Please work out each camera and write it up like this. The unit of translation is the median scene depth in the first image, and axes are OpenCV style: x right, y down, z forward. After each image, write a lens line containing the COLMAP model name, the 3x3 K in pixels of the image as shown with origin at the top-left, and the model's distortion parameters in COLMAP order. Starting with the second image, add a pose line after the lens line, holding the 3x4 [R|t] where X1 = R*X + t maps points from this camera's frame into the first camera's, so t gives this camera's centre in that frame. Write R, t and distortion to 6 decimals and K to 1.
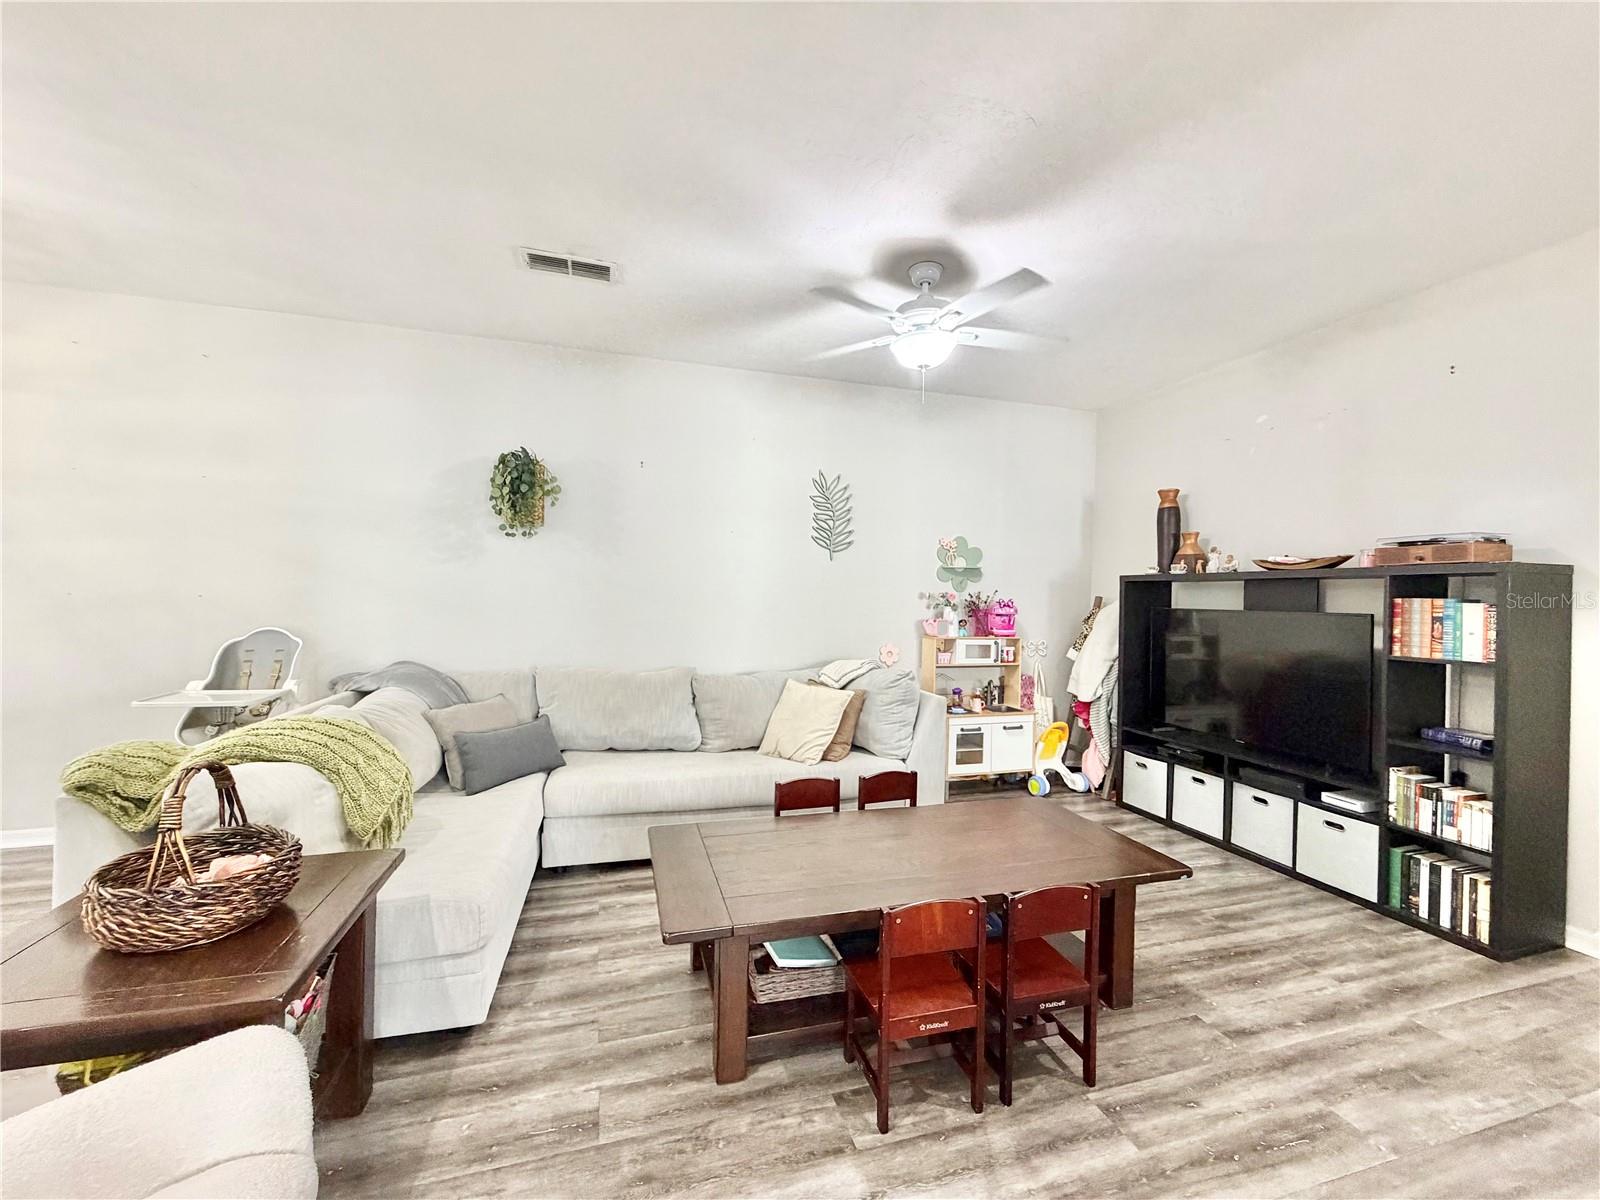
lens RADIAL K [[639.6, 0, 793.2], [0, 639.6, 600.9], [0, 0, 1]] dist [-0.000044, 0.000029]
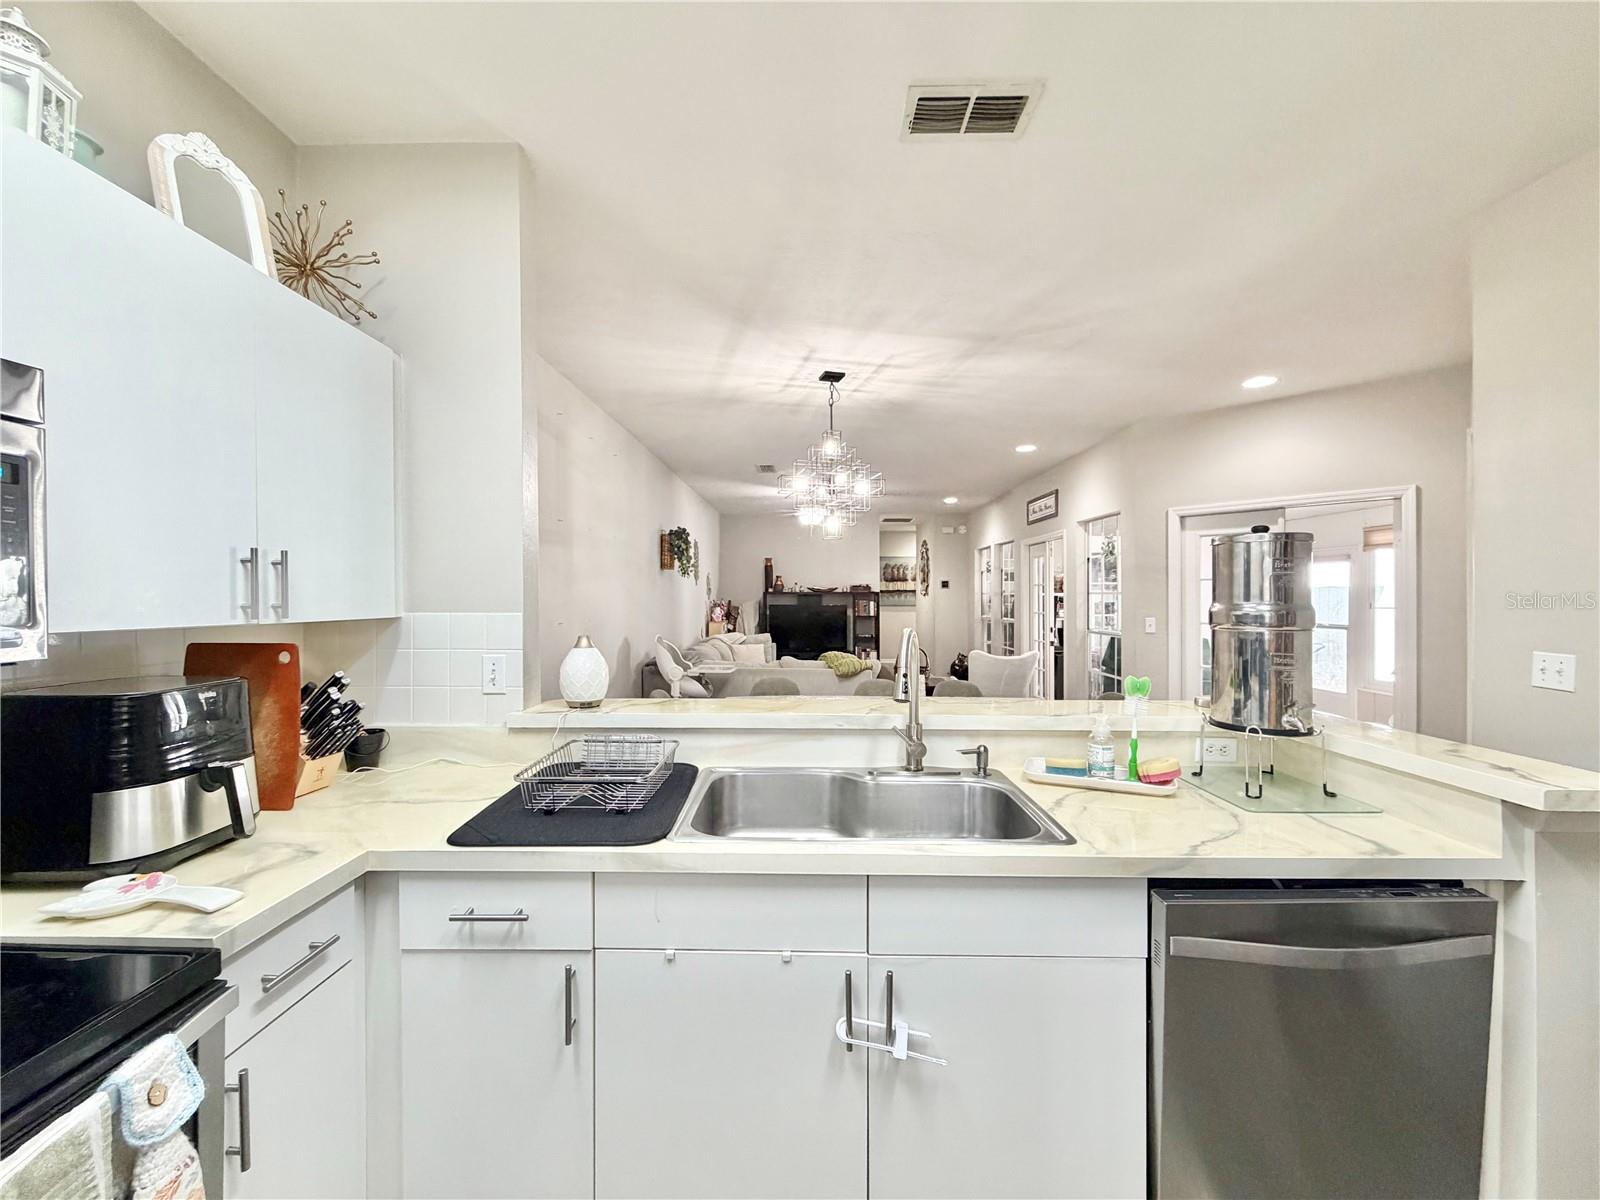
lens RADIAL K [[639.6, 0, 793.2], [0, 639.6, 600.9], [0, 0, 1]] dist [-0.000044, 0.000029]
pose [[0.310970, -0.026772, 0.950043, -2.540743], [0.013518, 0.999627, 0.023744, -0.089109], [-0.950324, 0.005459, 0.311216, 0.175391]]
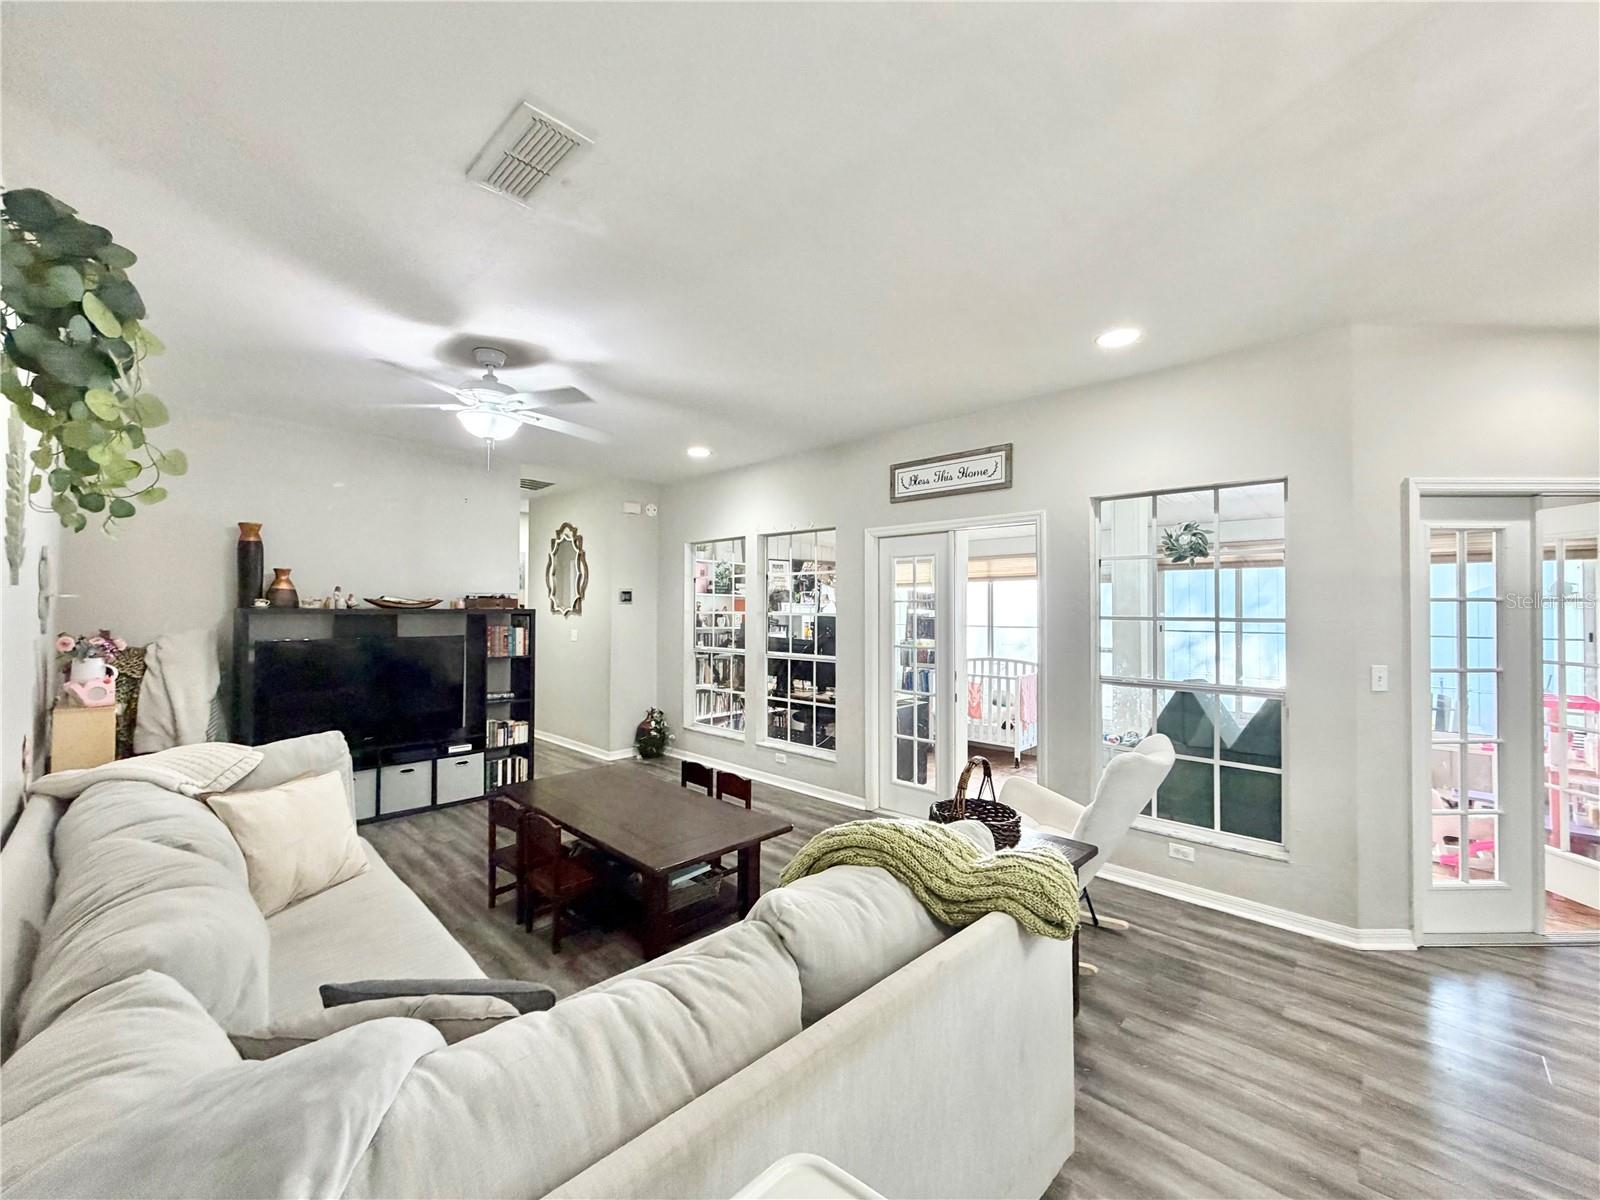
lens RADIAL K [[639.6, 0, 793.2], [0, 639.6, 600.9], [0, 0, 1]] dist [-0.000044, 0.000029]
pose [[-0.494040, -0.009128, 0.869391, -1.026610], [-0.006610, 0.999955, 0.006743, -0.089298], [-0.869414, -0.002415, -0.494078, 1.071375]]
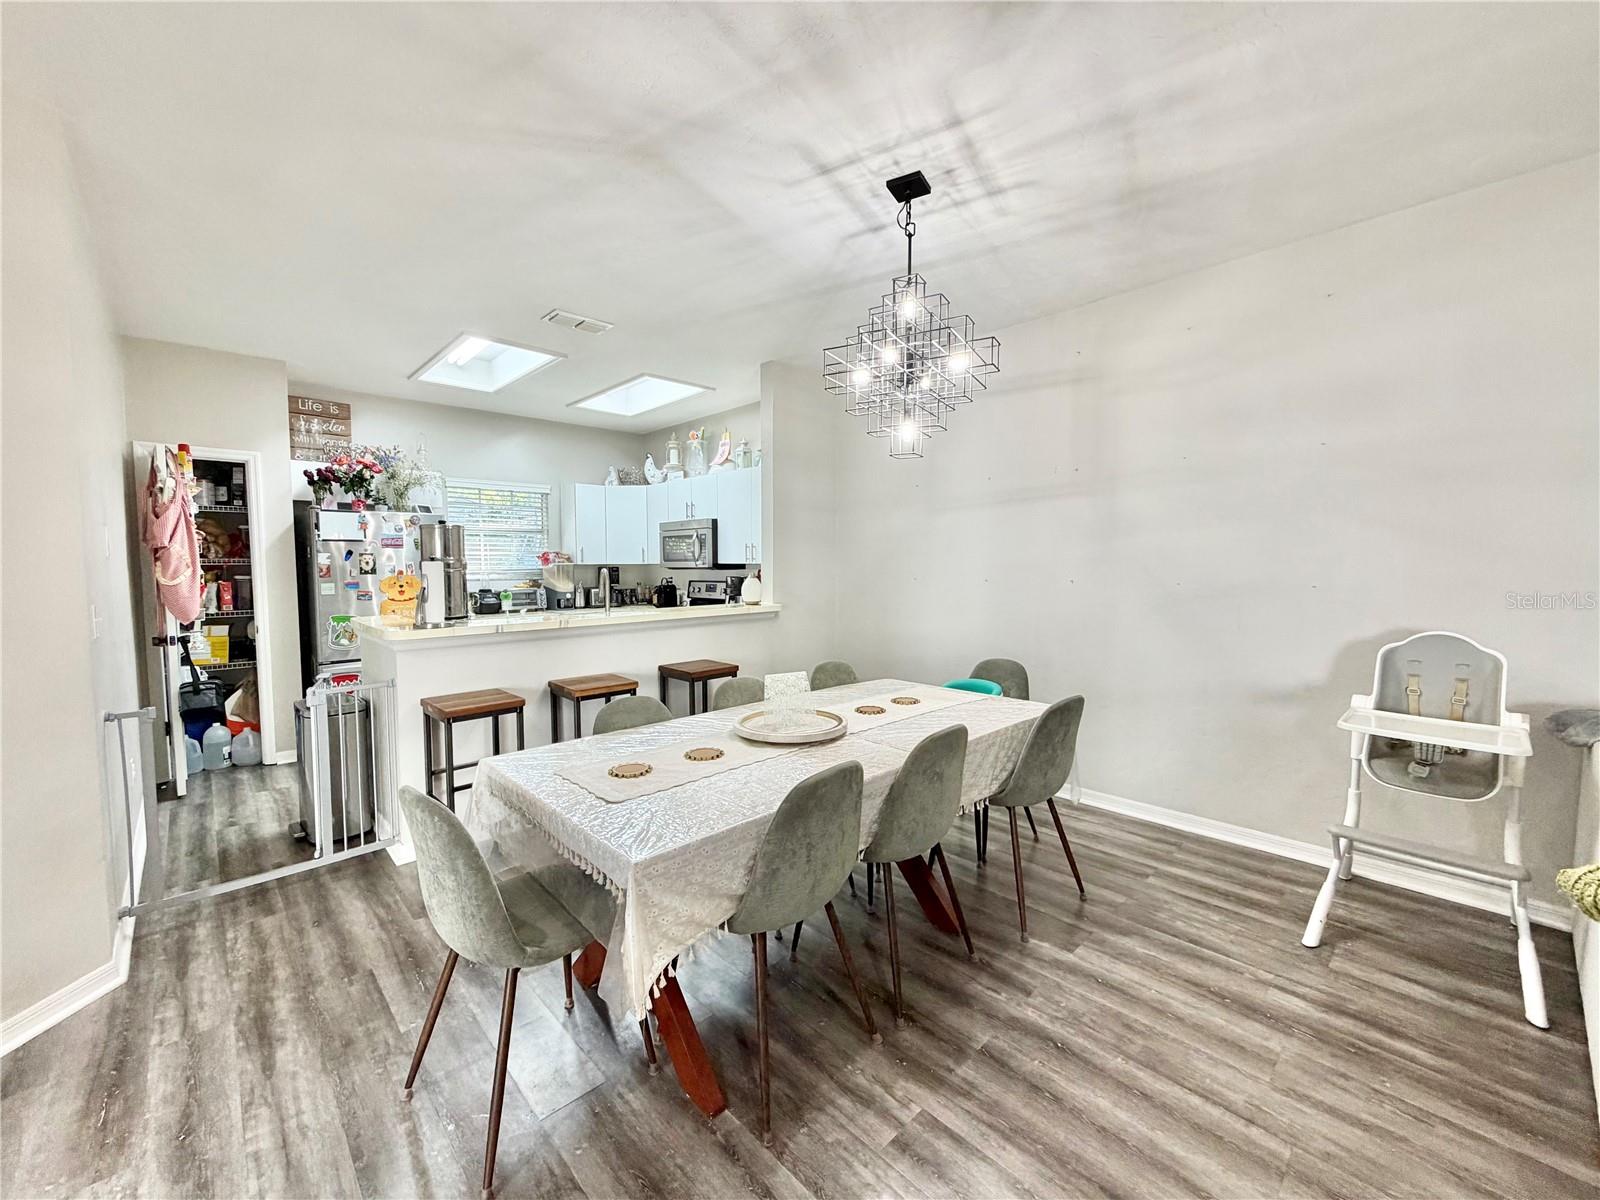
lens RADIAL K [[639.6, 0, 793.2], [0, 639.6, 600.9], [0, 0, 1]] dist [-0.000044, 0.000029]
pose [[0.449854, 0.033020, -0.892492, -0.556293], [0.007882, 0.999131, 0.040938, -0.033507], [0.893067, -0.025451, 0.449202, 0.001573]]
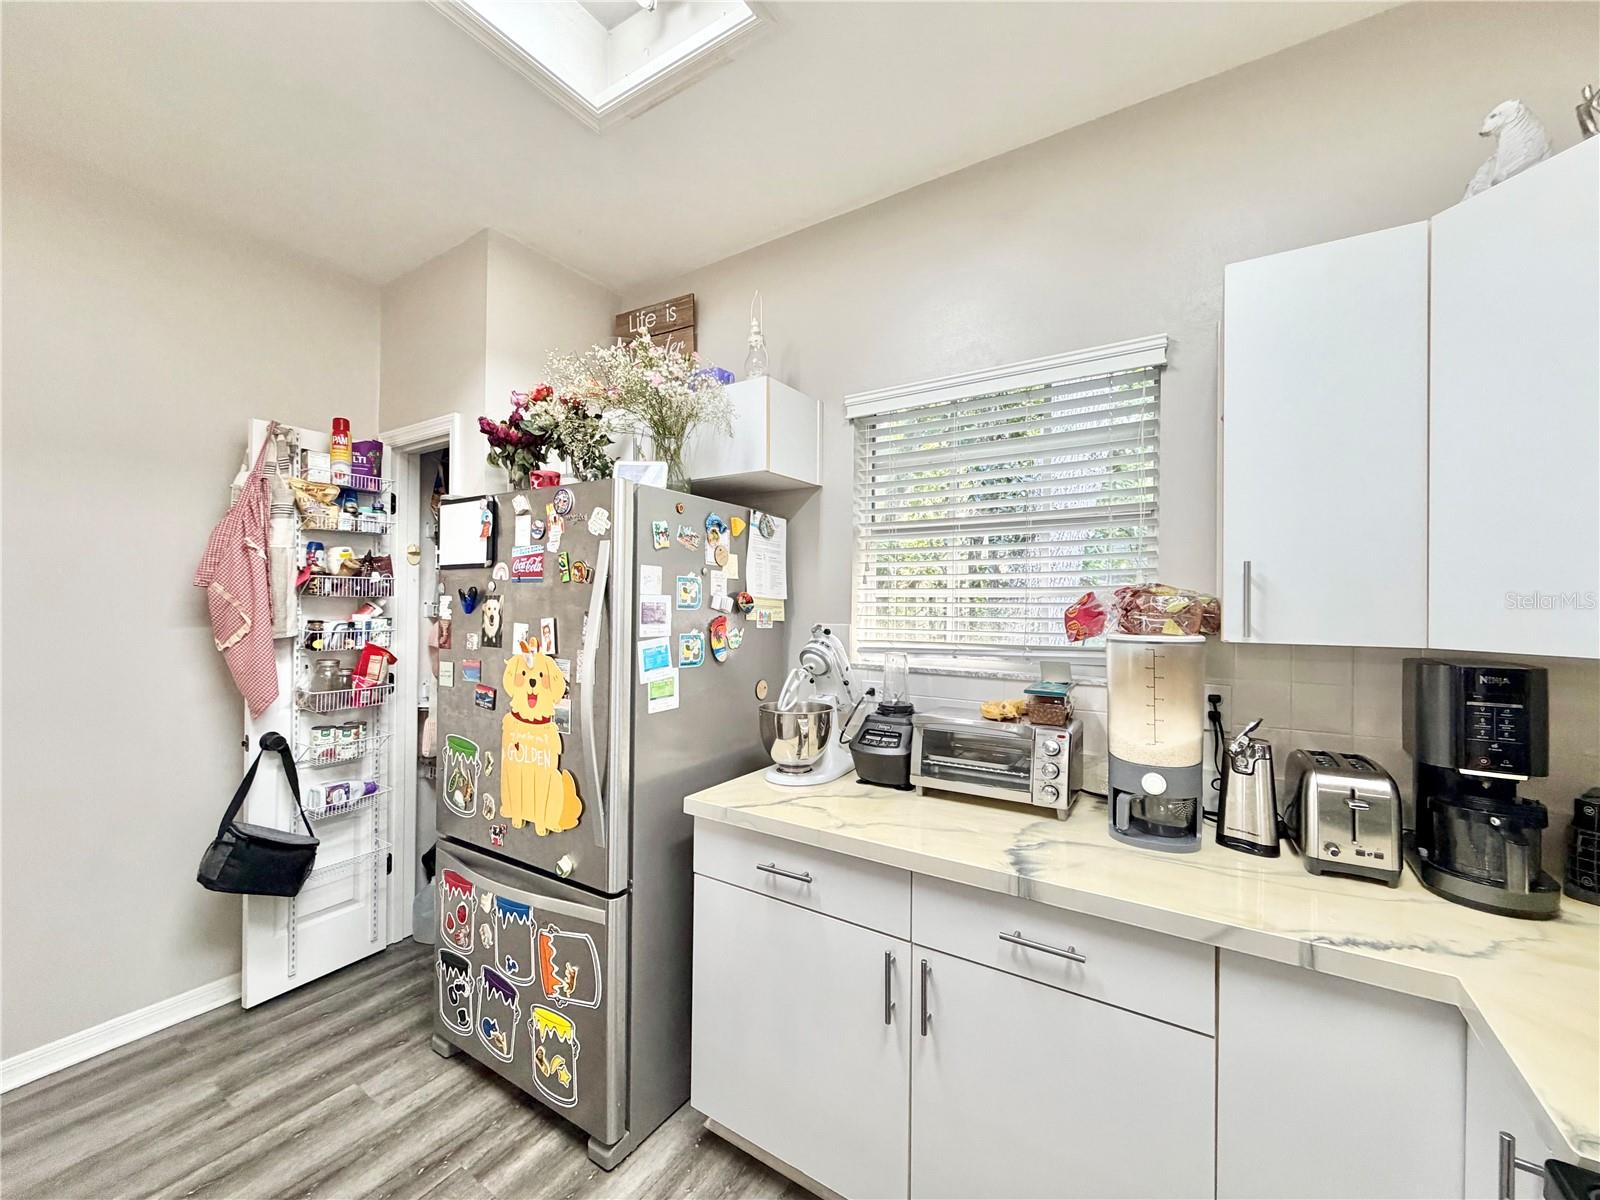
lens RADIAL K [[639.6, 0, 793.2], [0, 639.6, 600.9], [0, 0, 1]] dist [-0.000044, 0.000029]
pose [[-0.765605, -0.028855, -0.642664, -2.256084], [-0.026784, 0.999557, -0.012971, -0.088966], [0.642753, 0.007282, -0.766039, 0.469447]]
